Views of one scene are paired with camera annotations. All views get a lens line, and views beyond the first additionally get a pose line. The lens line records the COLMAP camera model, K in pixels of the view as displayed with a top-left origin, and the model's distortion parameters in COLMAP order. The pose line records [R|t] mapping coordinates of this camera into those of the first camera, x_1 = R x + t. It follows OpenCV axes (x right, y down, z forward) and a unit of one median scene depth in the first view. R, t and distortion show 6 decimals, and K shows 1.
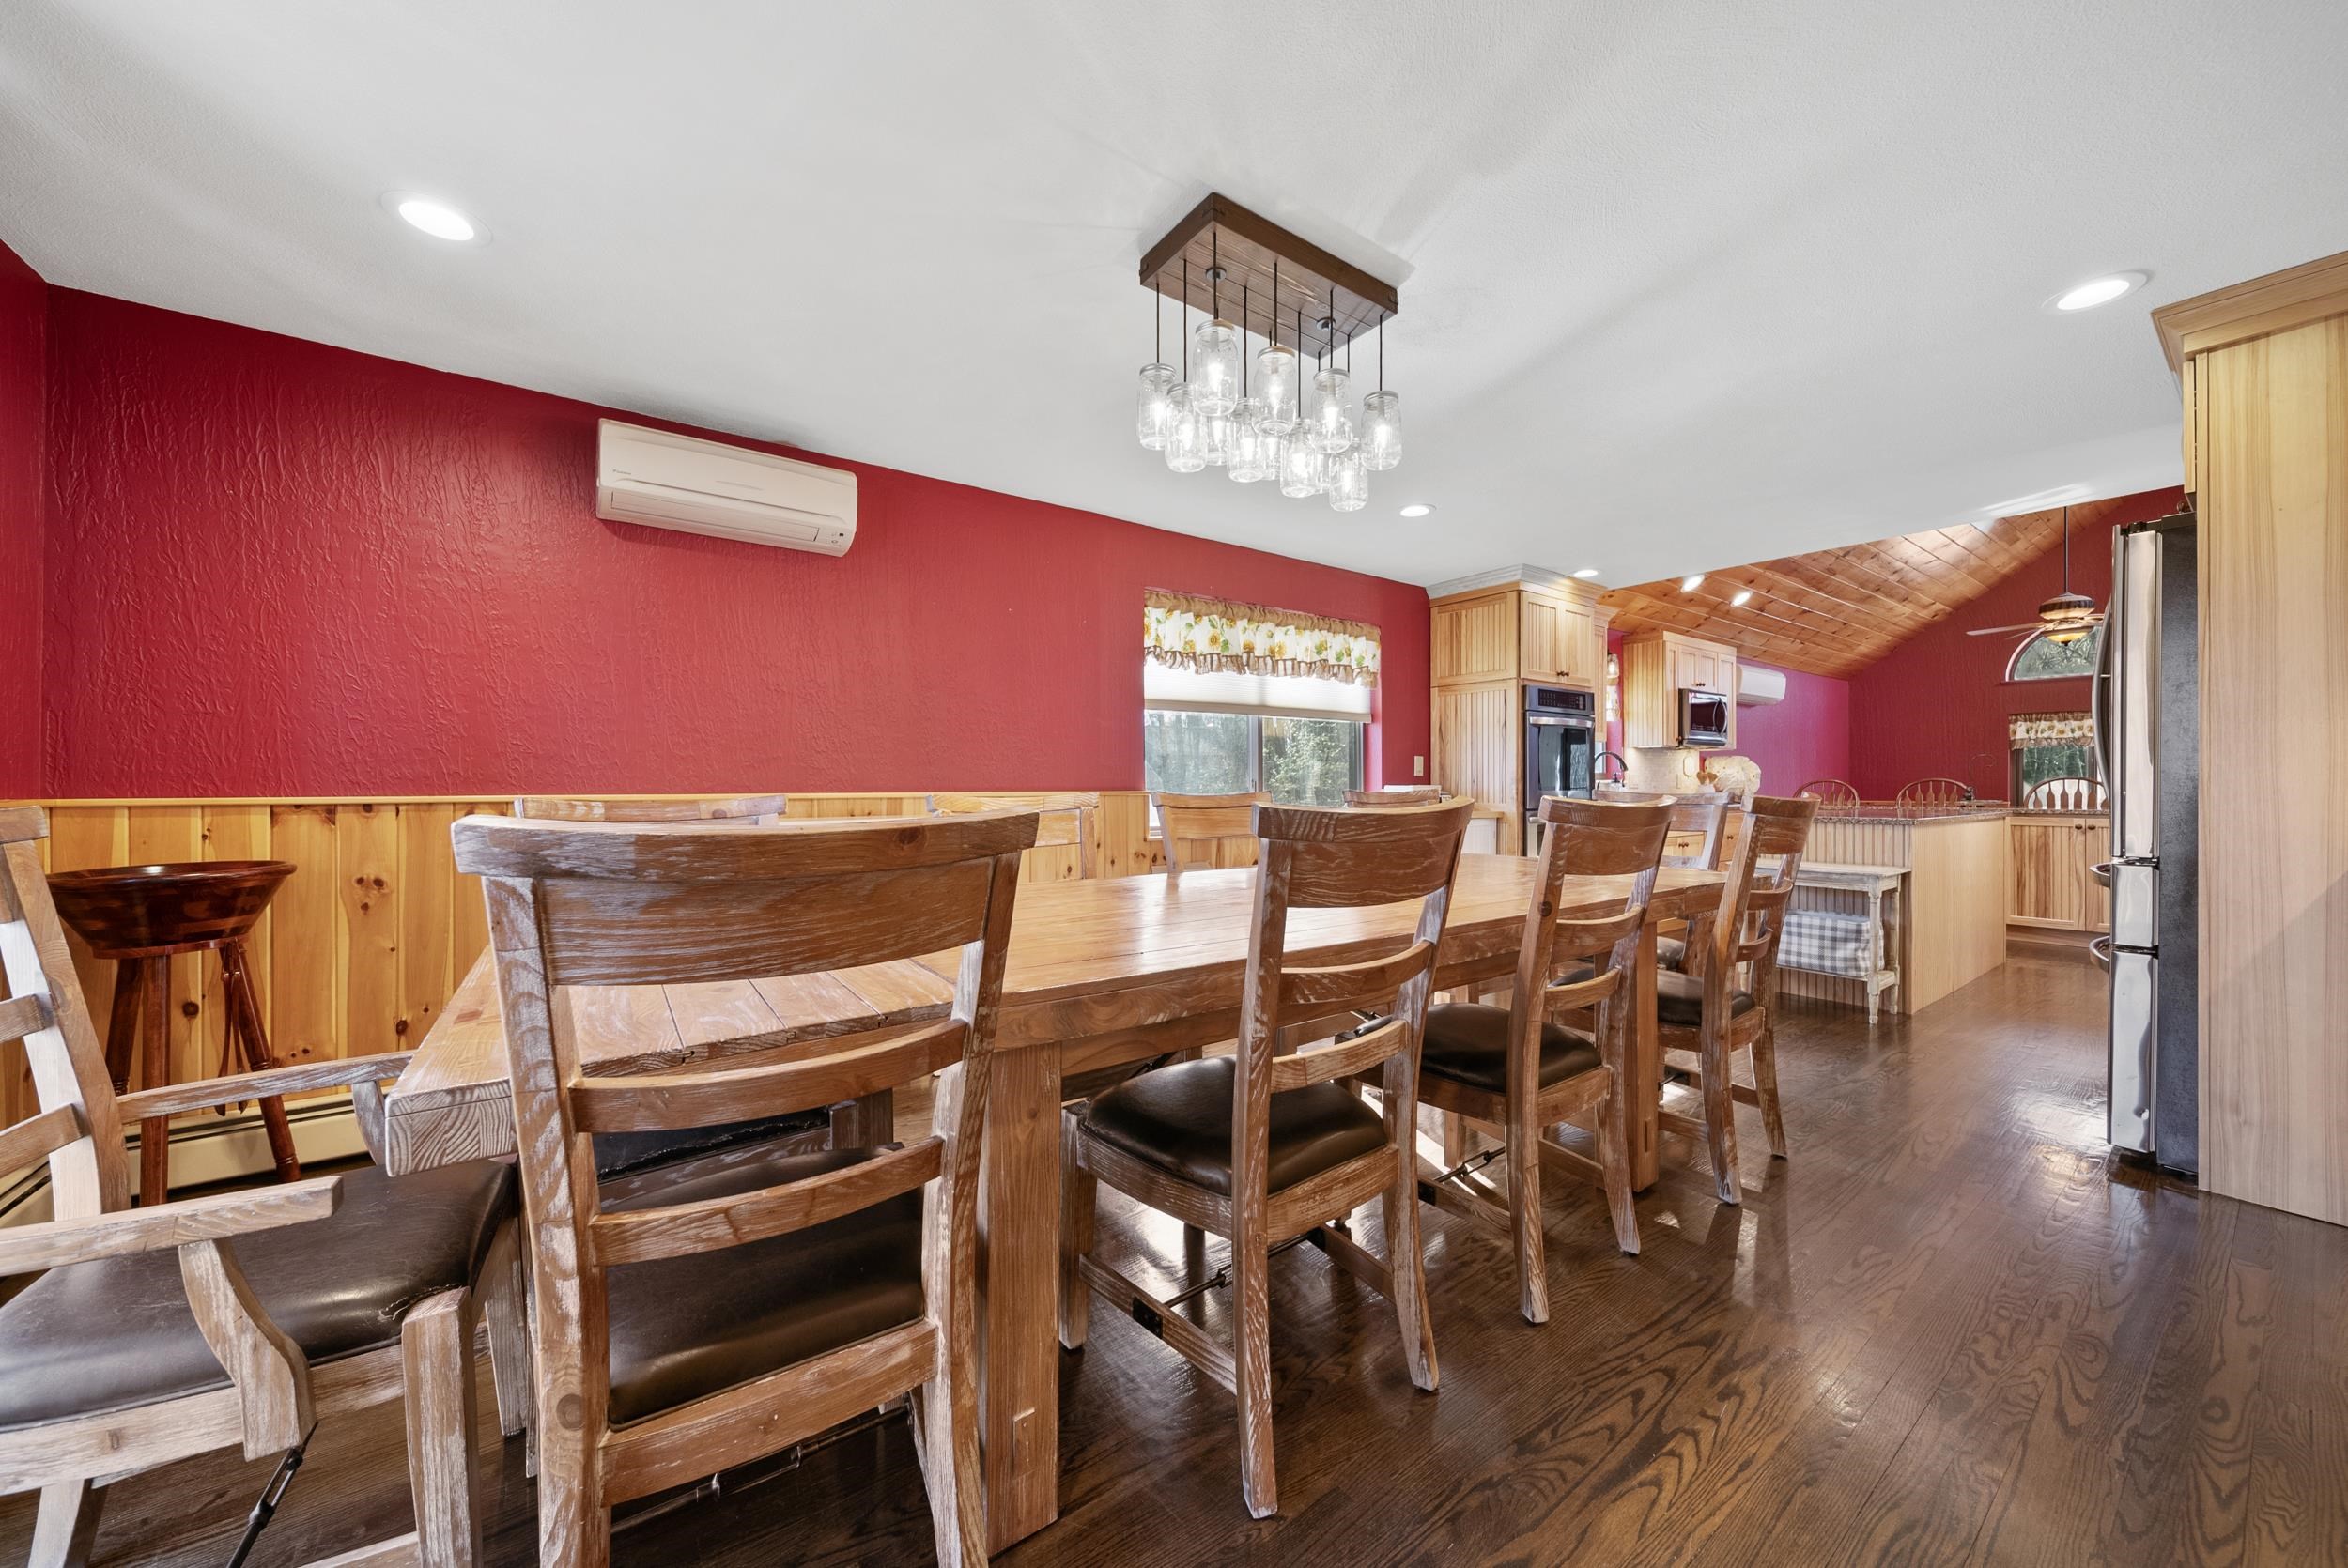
lens RADIAL K [[838.1, 0, 1187.5], [0, 838.1, 785.1], [0, 0, 1]] dist [-0.000835, -0.000078]
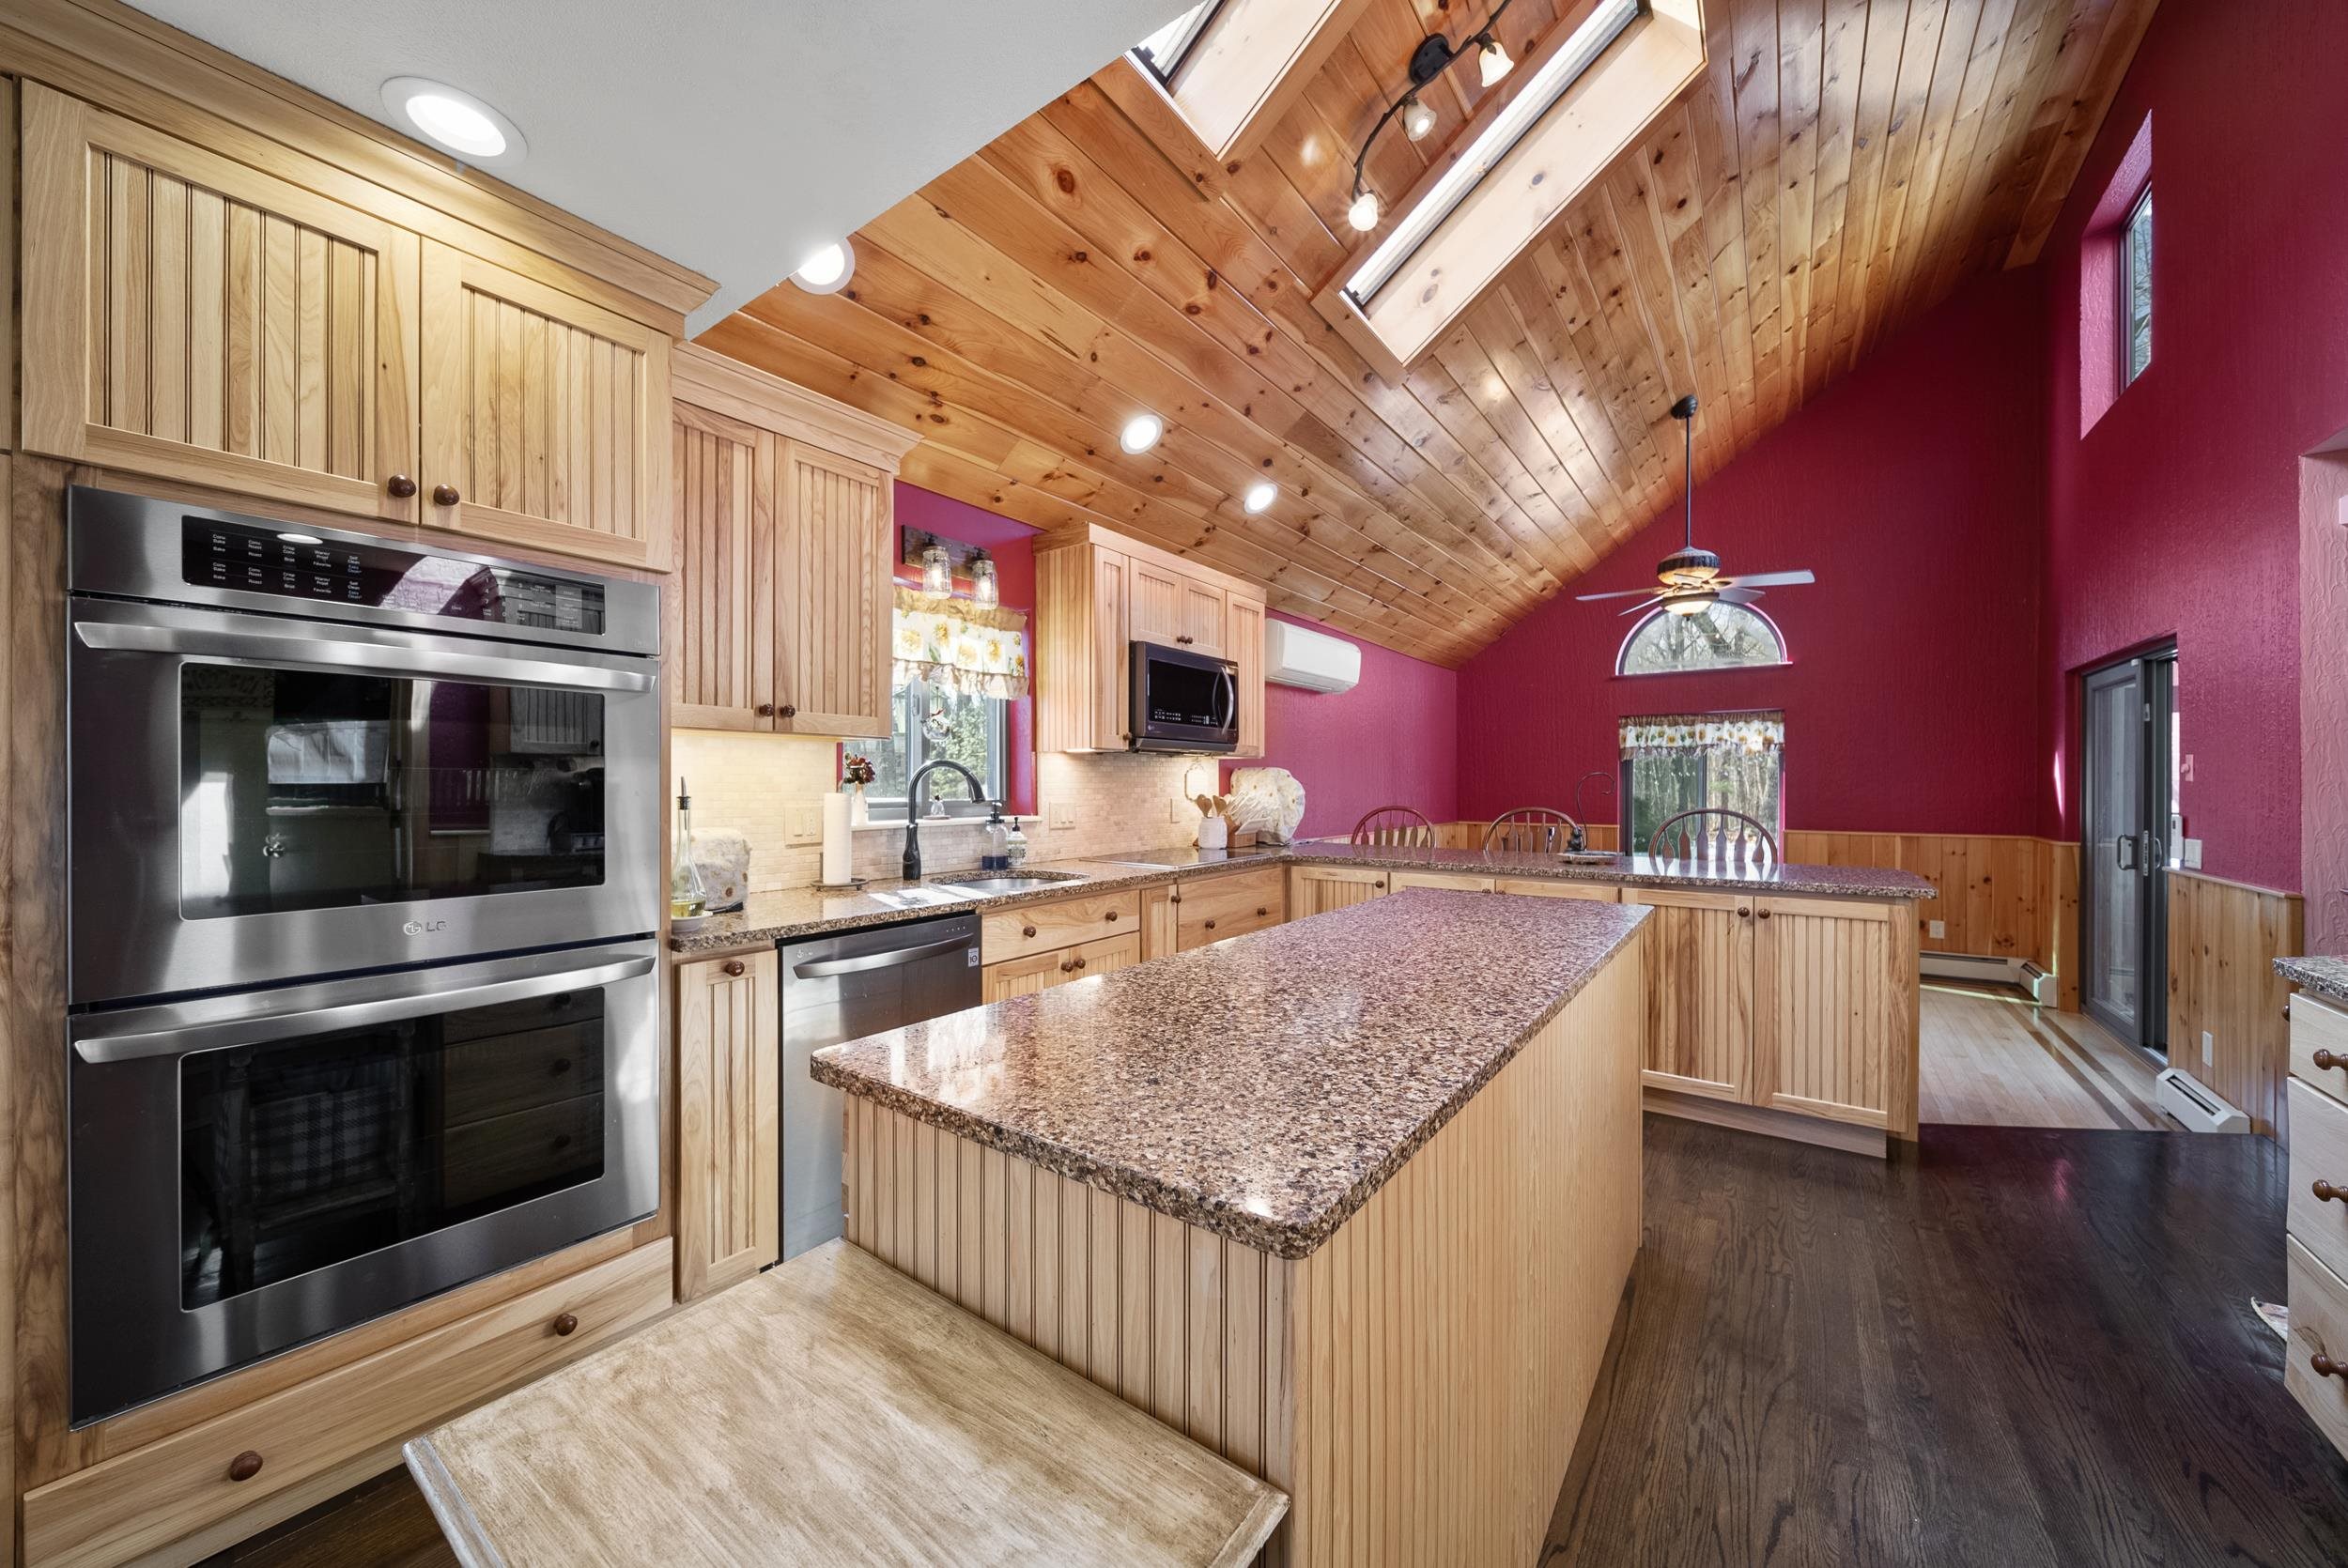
lens RADIAL K [[838.1, 0, 1172.0], [0, 838.1, 784.8], [0, 0, 1]] dist [-0.000835, -0.000078]
pose [[0.956070, 0.002133, 0.293130, 0.410717], [-0.002202, 0.999998, -0.000092, -0.022181], [-0.293130, -0.000558, 0.956073, 0.437911]]
